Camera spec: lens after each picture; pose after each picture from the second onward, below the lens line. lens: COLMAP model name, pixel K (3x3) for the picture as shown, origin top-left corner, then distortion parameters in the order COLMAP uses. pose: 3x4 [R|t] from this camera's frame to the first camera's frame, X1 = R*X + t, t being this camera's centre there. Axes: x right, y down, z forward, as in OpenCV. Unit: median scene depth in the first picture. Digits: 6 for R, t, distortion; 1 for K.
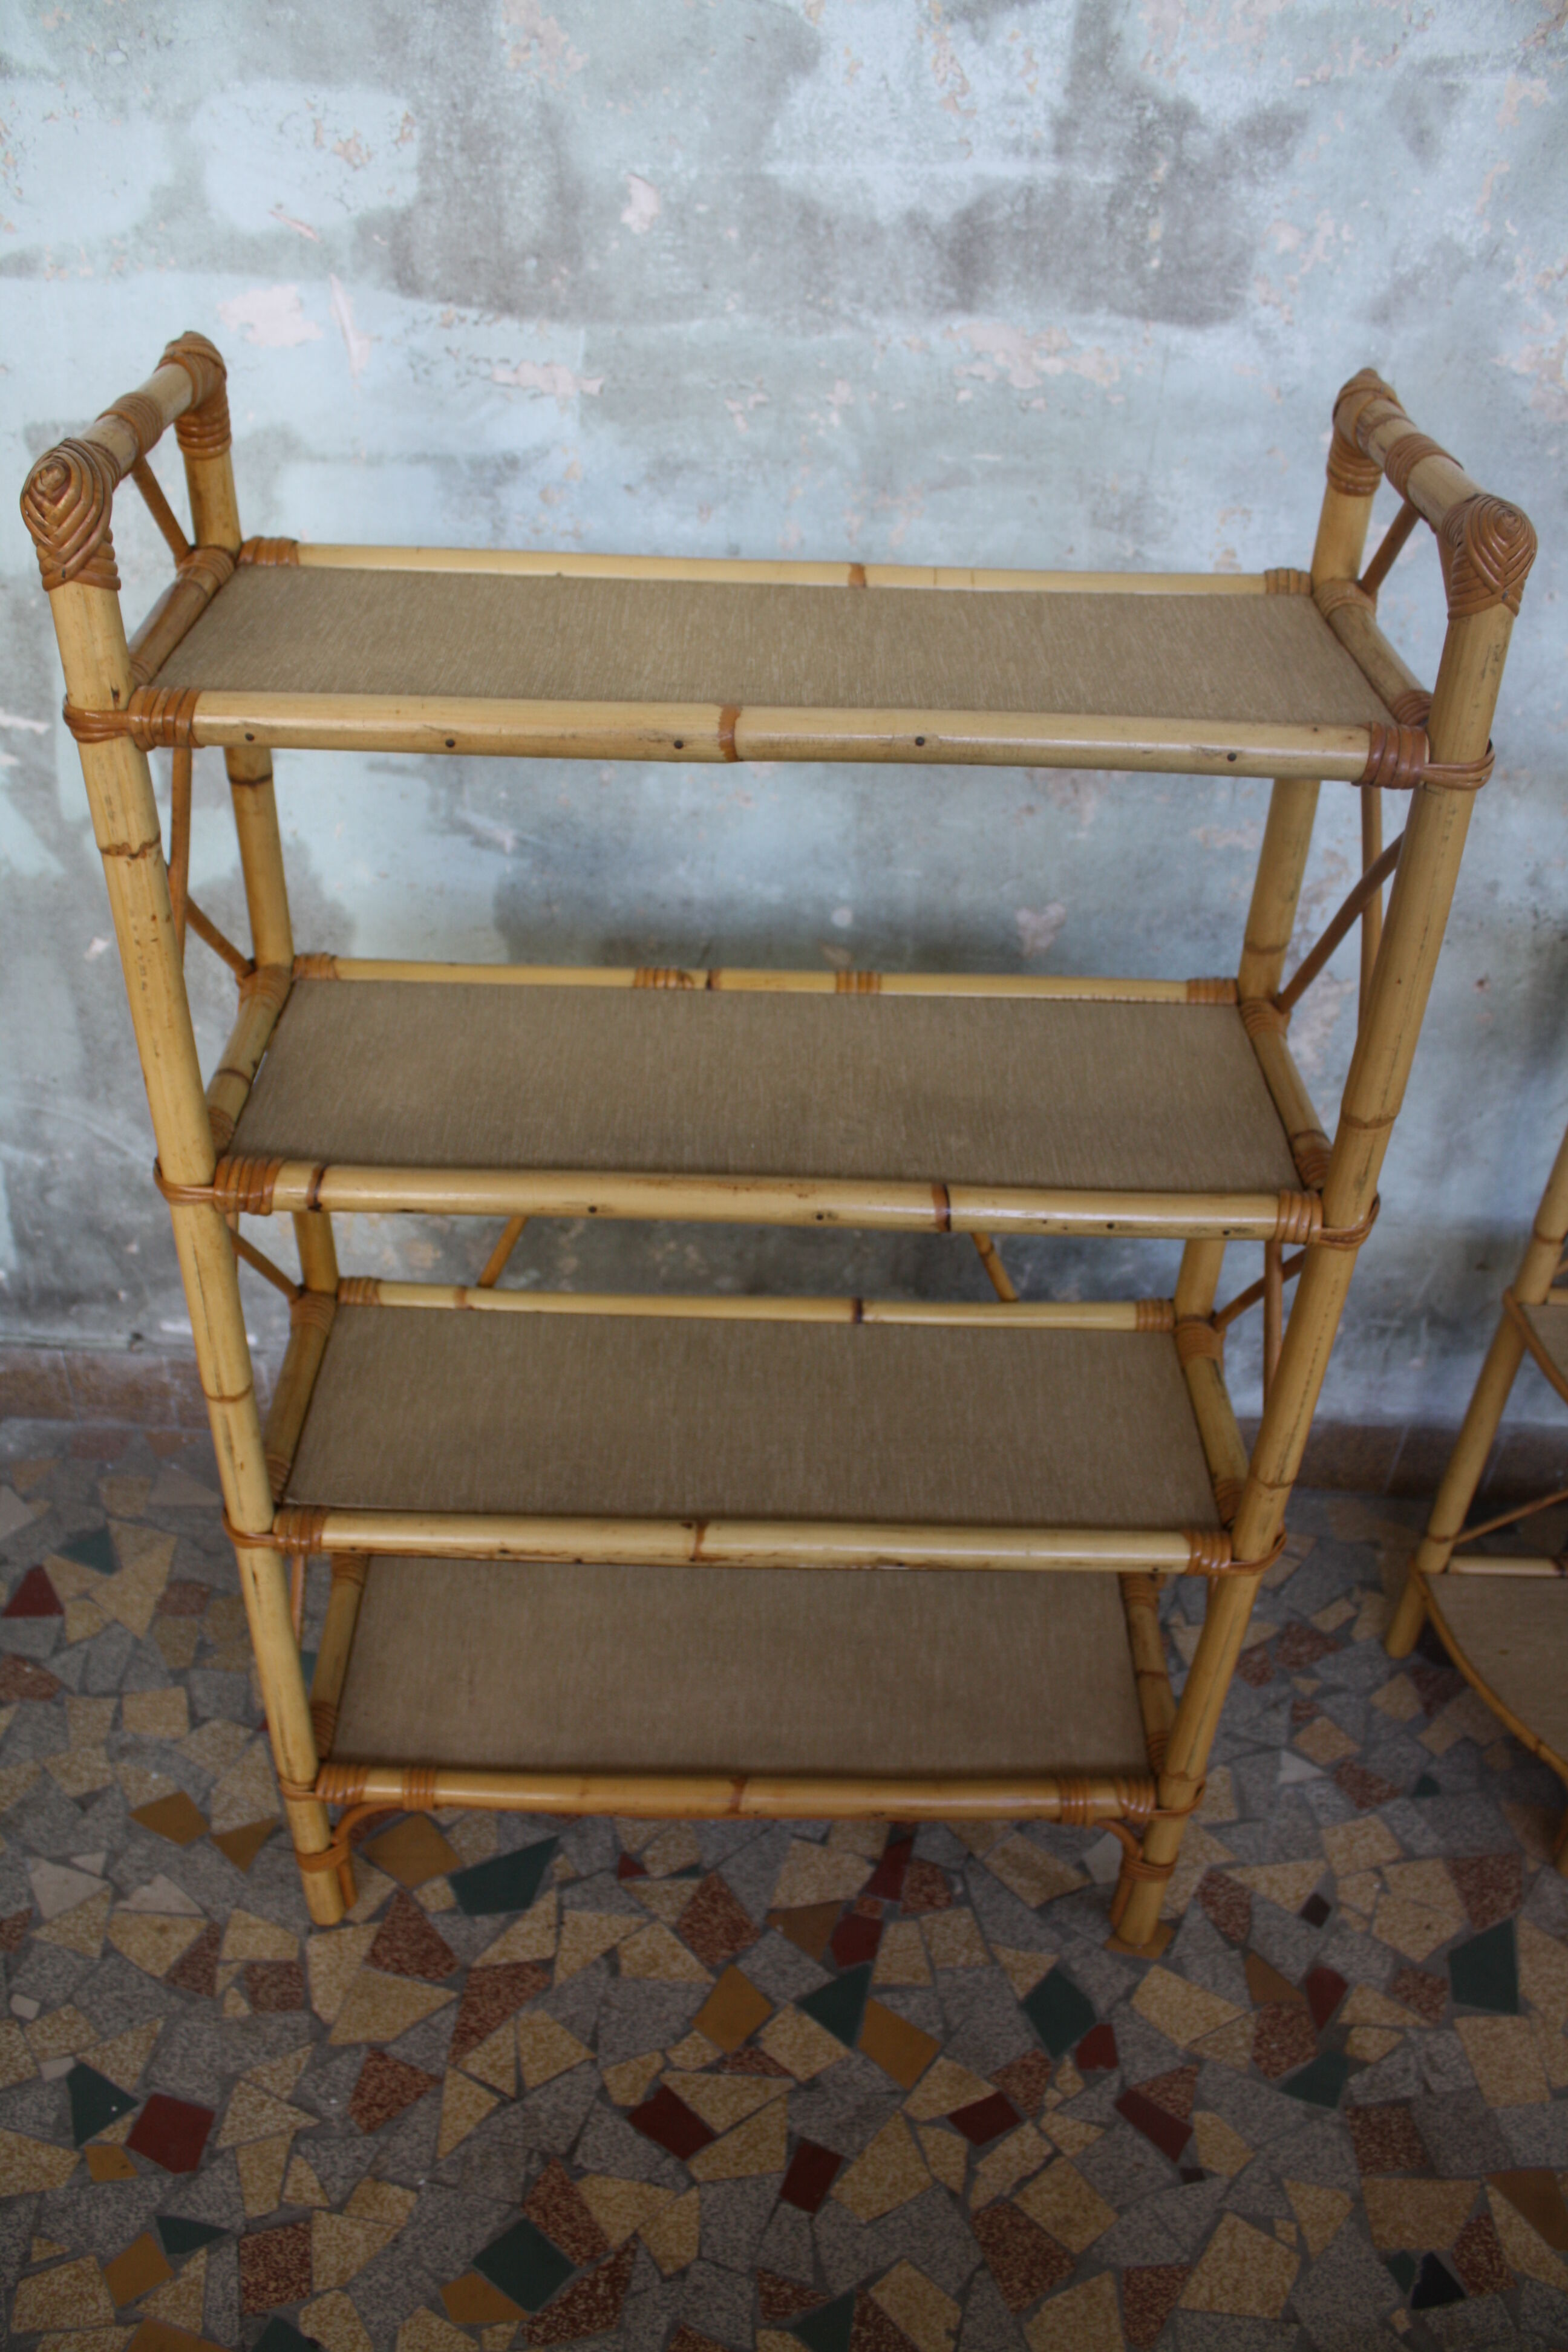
lens RADIAL K [[1936.9, 0, 785.6], [0, 1936.9, 1210.6], [0, 0, 1]] dist [-0.163261, 0.132160]
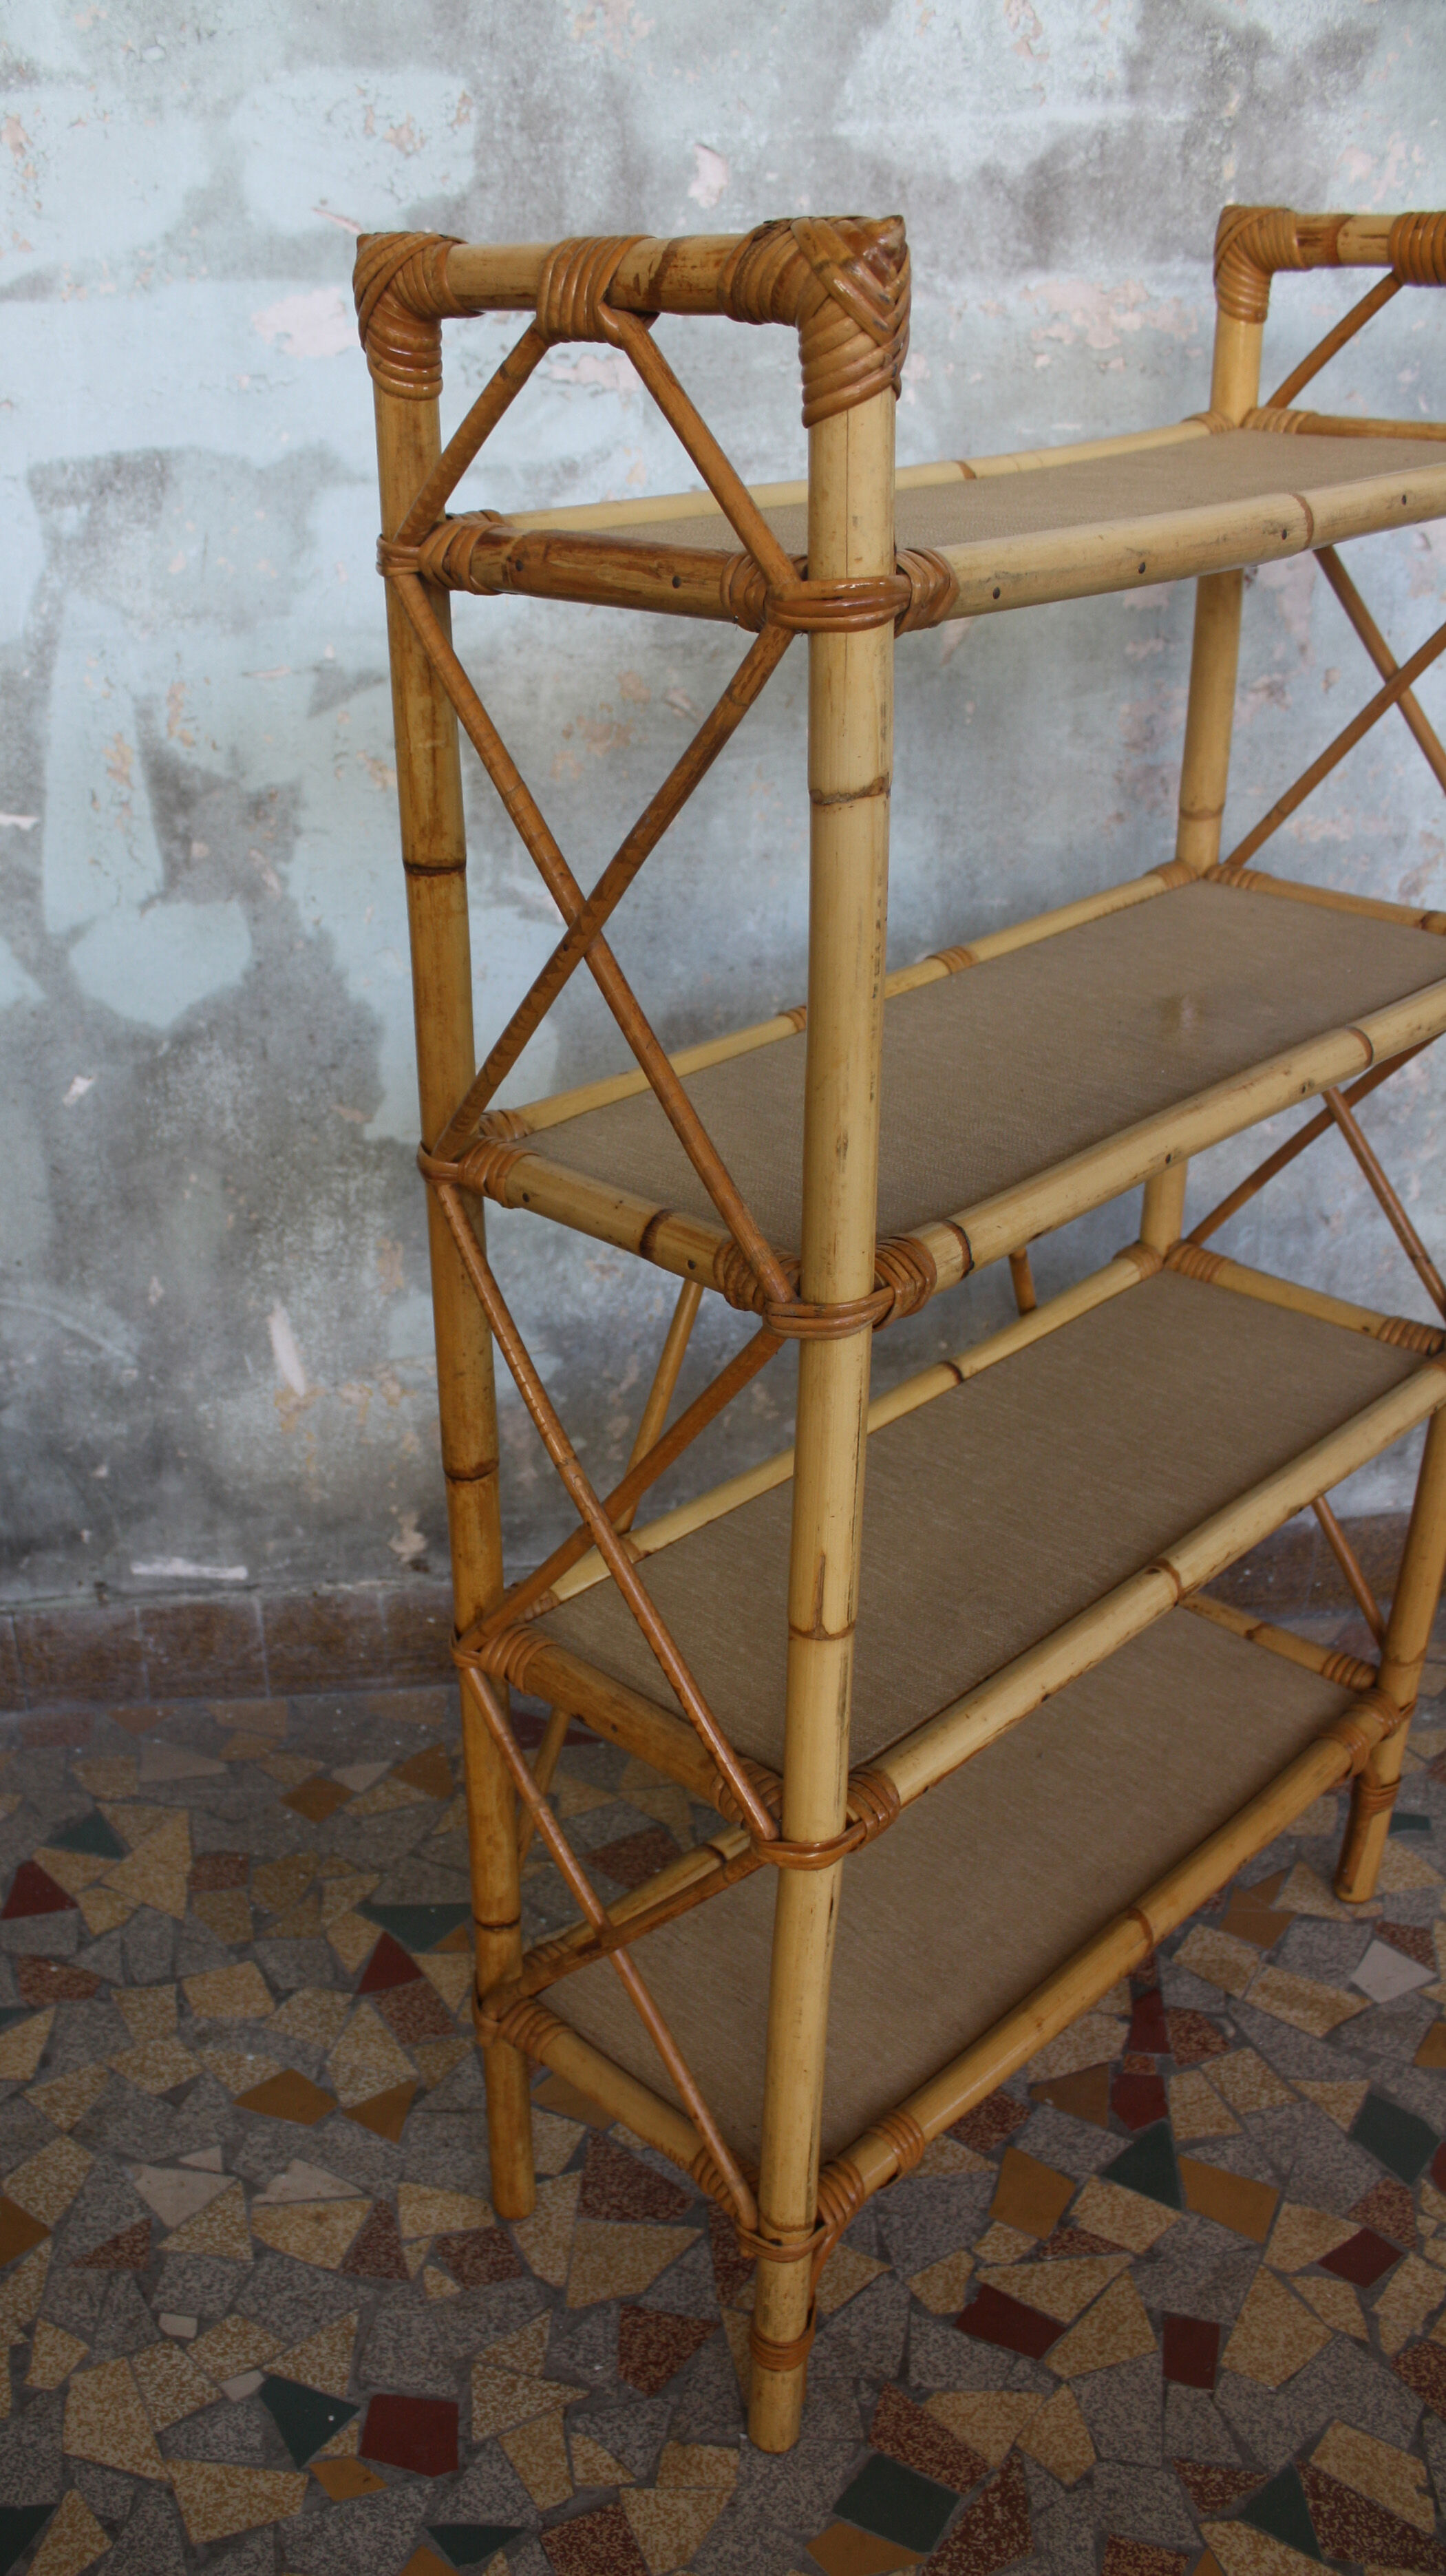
lens RADIAL K [[2205.6, 0, 555.1], [0, 2205.6, 1373.7], [0, 0, 1]] dist [-0.165422, 0.142991]
pose [[0.989453, -0.118669, 0.083074, -0.272759], [0.129578, 0.981437, -0.141390, 0.175644], [-0.064754, 0.150663, 0.986462, 0.023568]]
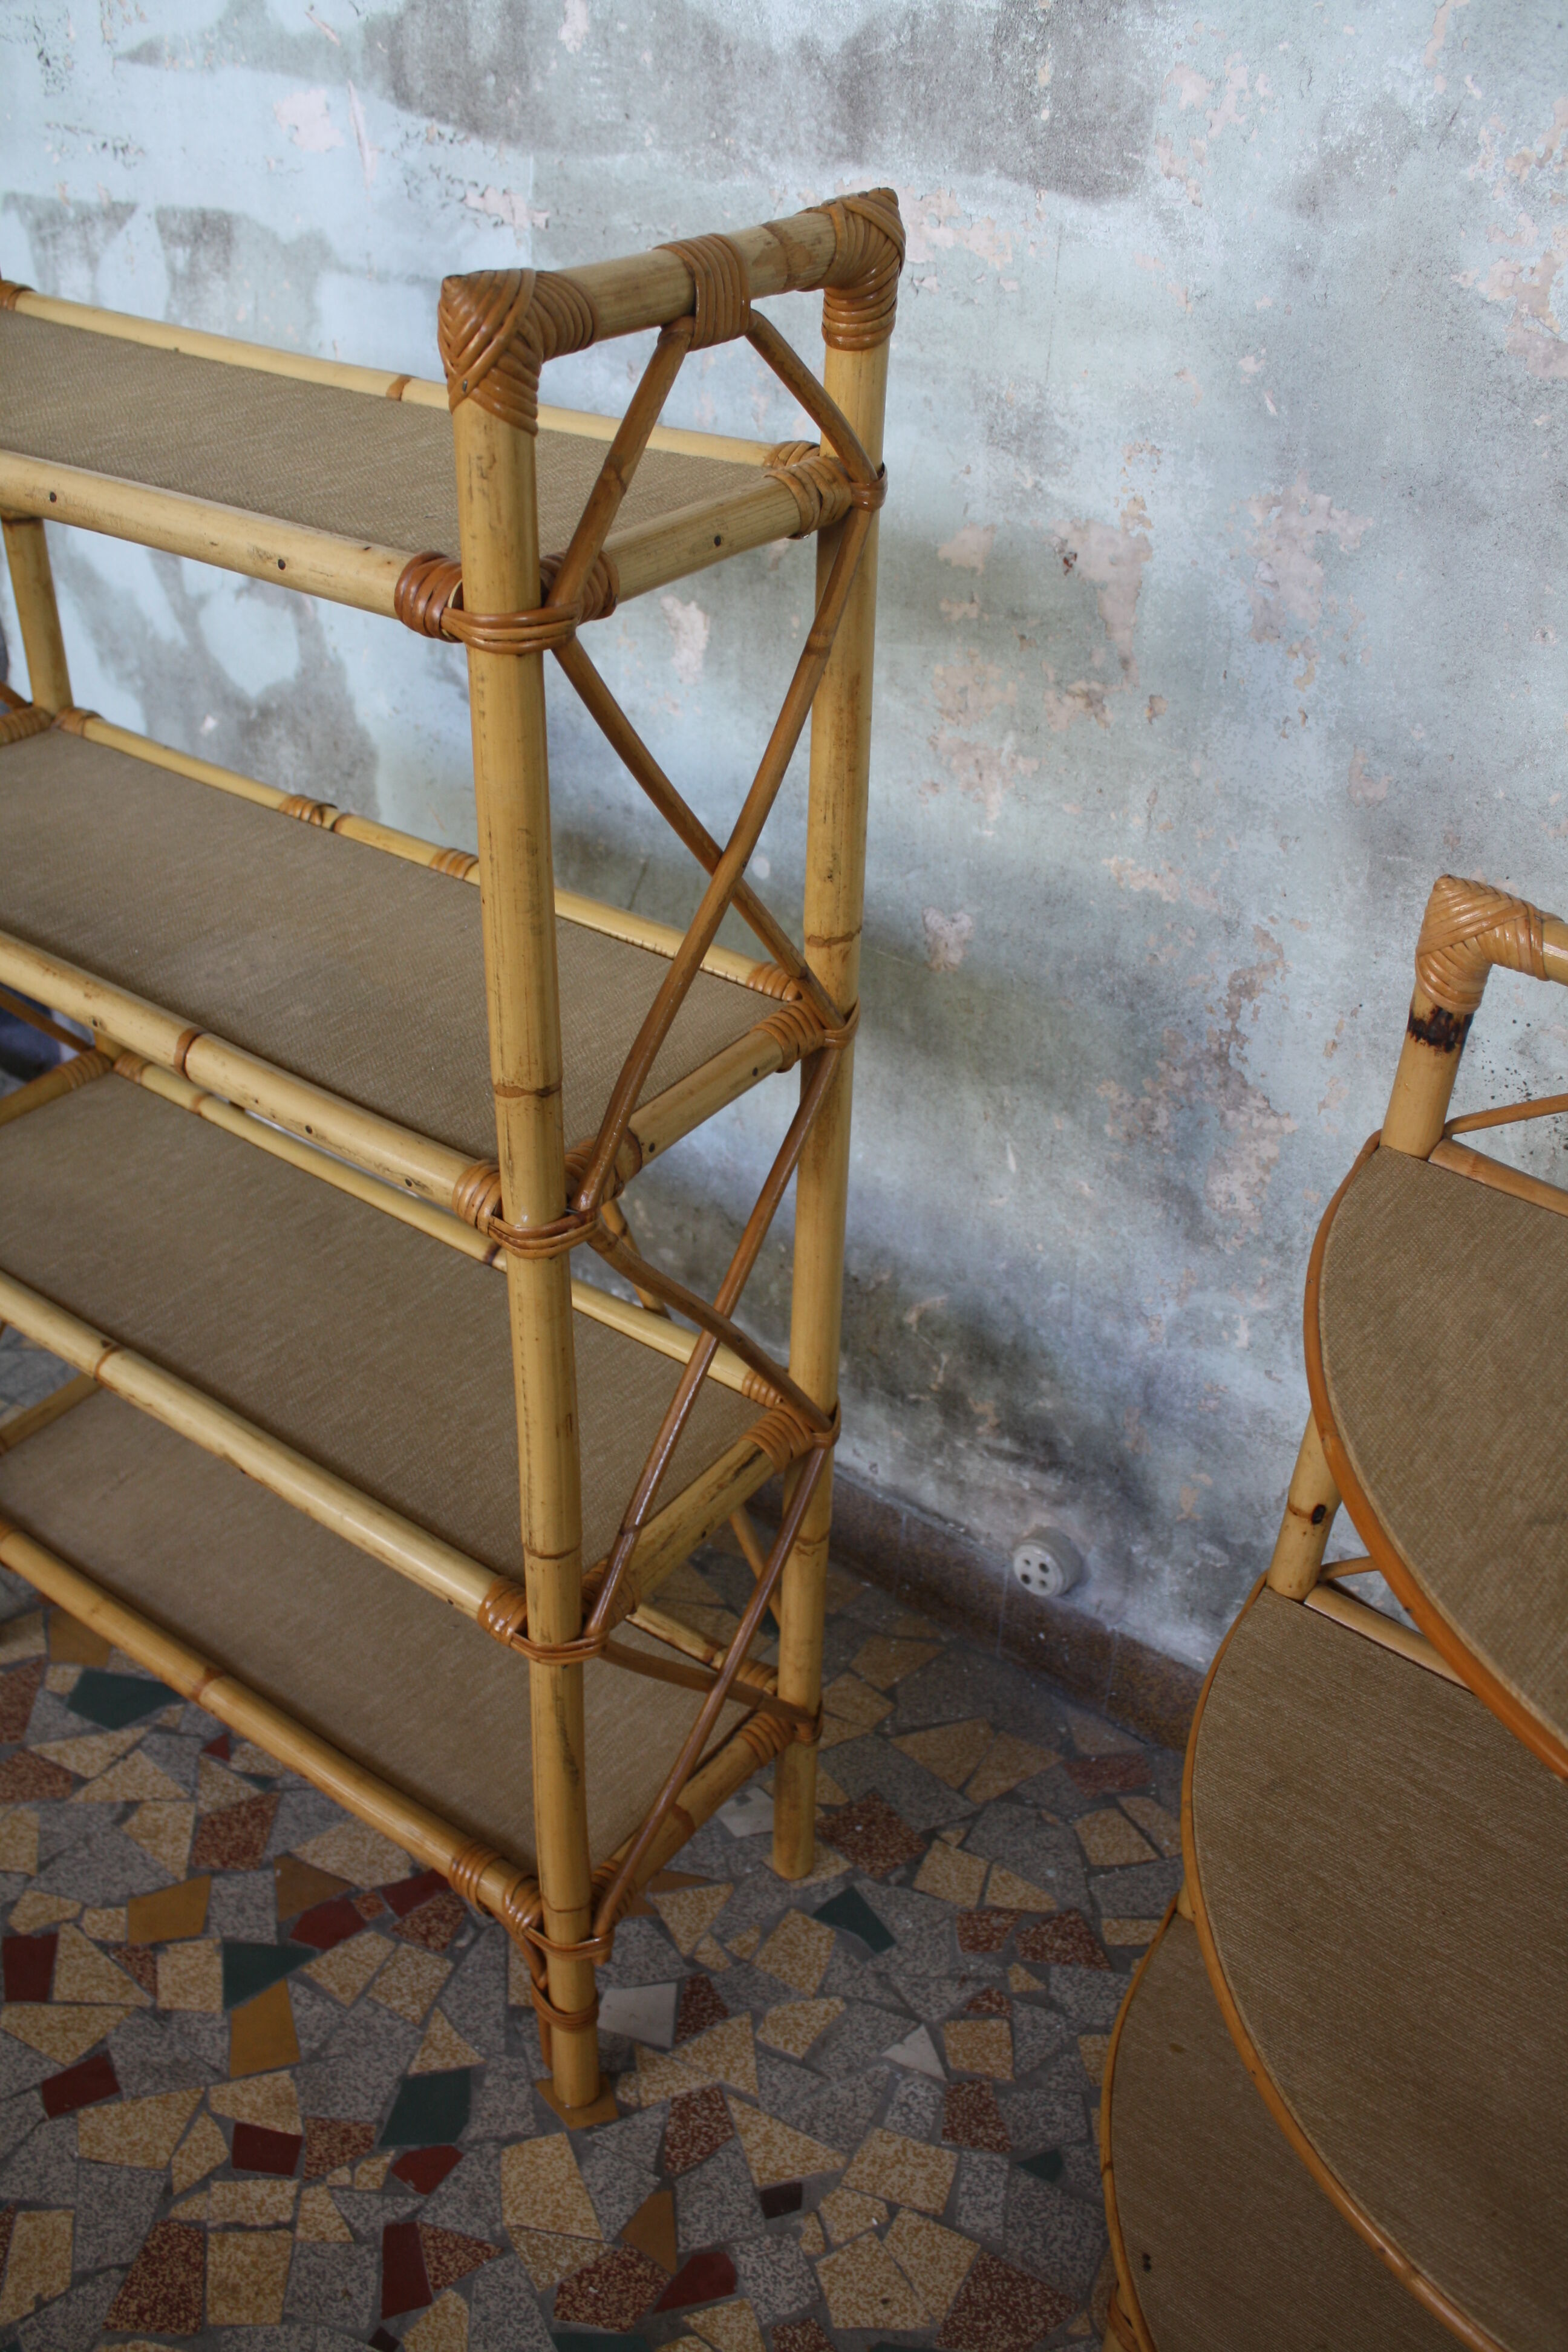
lens RADIAL K [[2066.9, 0, 774.6], [0, 2066.9, 1218.9], [0, 0, 1]] dist [-0.156685, 0.136936]
pose [[0.806115, 0.333902, -0.488556, 0.590838], [-0.356453, 0.933001, 0.049511, -0.055298], [0.472355, 0.134236, 0.871127, 0.224770]]
